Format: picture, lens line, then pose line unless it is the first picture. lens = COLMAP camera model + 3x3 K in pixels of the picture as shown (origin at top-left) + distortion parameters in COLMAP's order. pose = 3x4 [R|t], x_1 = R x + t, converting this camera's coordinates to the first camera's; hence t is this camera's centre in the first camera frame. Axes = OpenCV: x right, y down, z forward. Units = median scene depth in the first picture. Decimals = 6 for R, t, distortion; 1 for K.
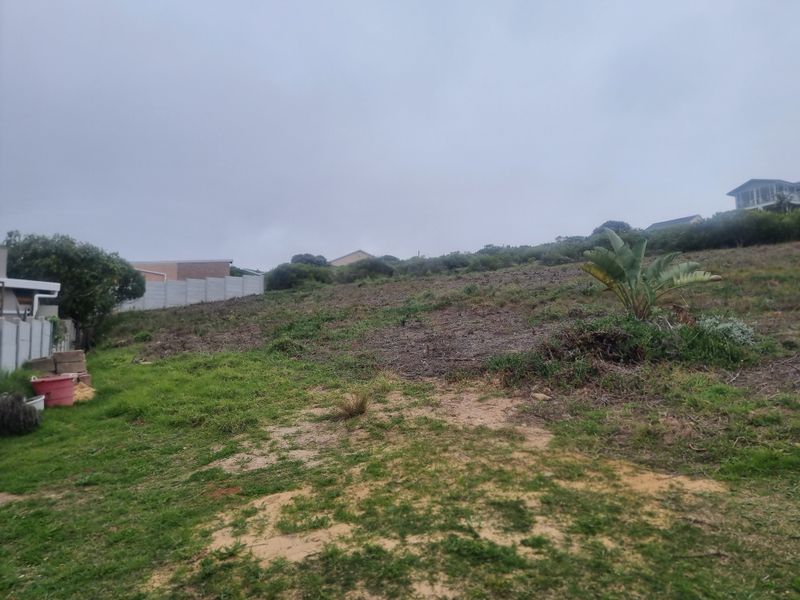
lens RADIAL K [[541.6, 0, 410.3], [0, 541.6, 302.4], [0, 0, 1]] dist [0.092721, -0.065227]
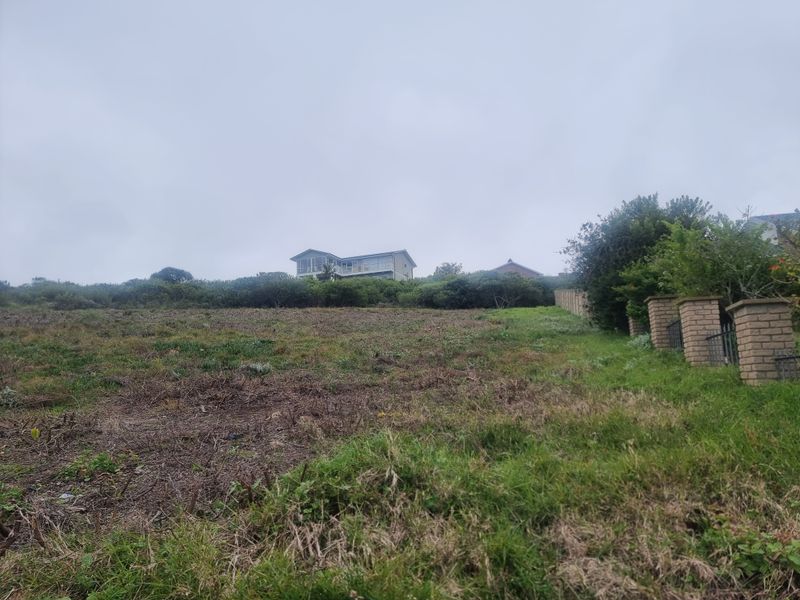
lens RADIAL K [[541.6, 0, 398.9], [0, 541.6, 297.4], [0, 0, 1]] dist [0.092721, -0.065227]
pose [[0.783816, 0.102023, 0.612555, 0.429636], [-0.040797, 0.992741, -0.113141, -0.039427], [-0.619651, 0.063691, 0.782289, 0.184920]]
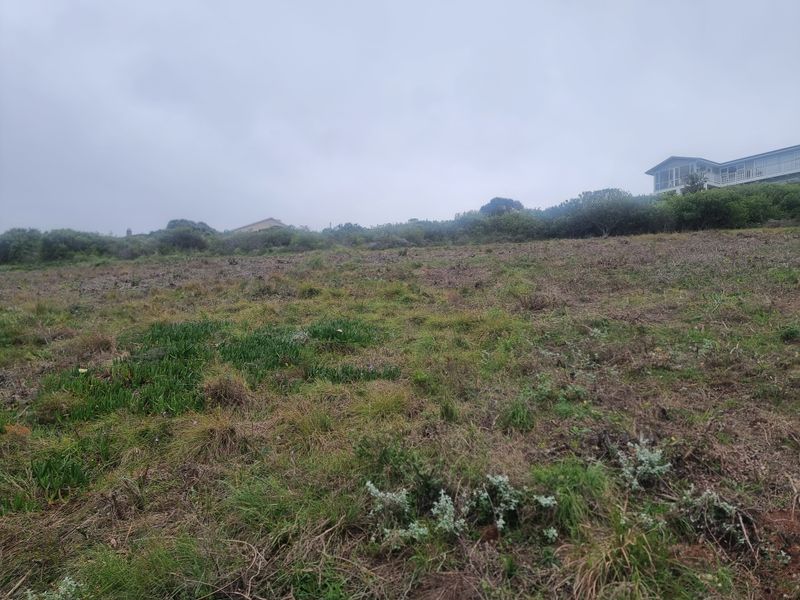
lens RADIAL K [[541.6, 0, 413.4], [0, 541.6, 301.0], [0, 0, 1]] dist [0.092721, -0.065227]
pose [[0.998731, 0.038634, 0.032314, 0.858791], [-0.040217, 0.997946, 0.049862, -0.102627], [-0.030321, -0.051098, 0.998233, 0.617440]]
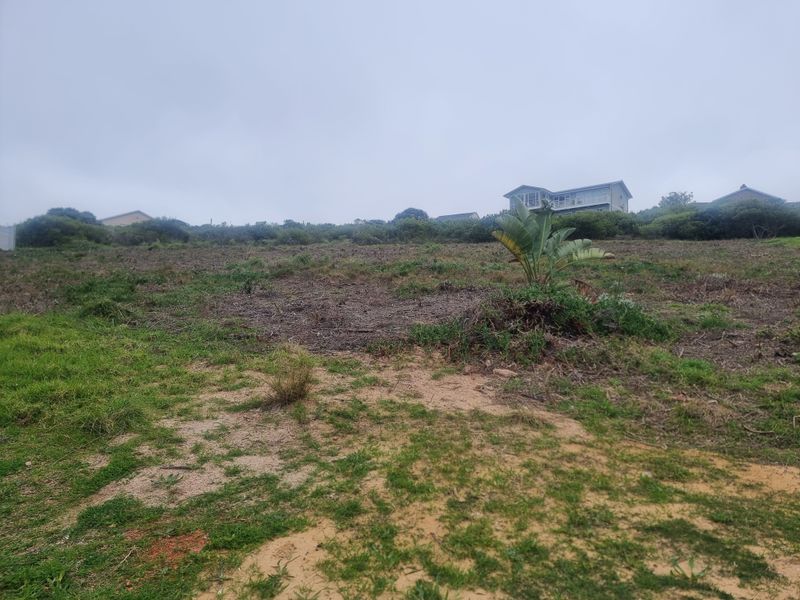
lens RADIAL K [[541.6, 0, 400.6], [0, 541.6, 295.5], [0, 0, 1]] dist [0.092721, -0.065227]
pose [[0.932429, 0.046335, 0.358370, -0.088660], [-0.055563, 0.998335, 0.015489, 0.019039], [-0.357055, -0.034355, 0.933451, 0.107029]]
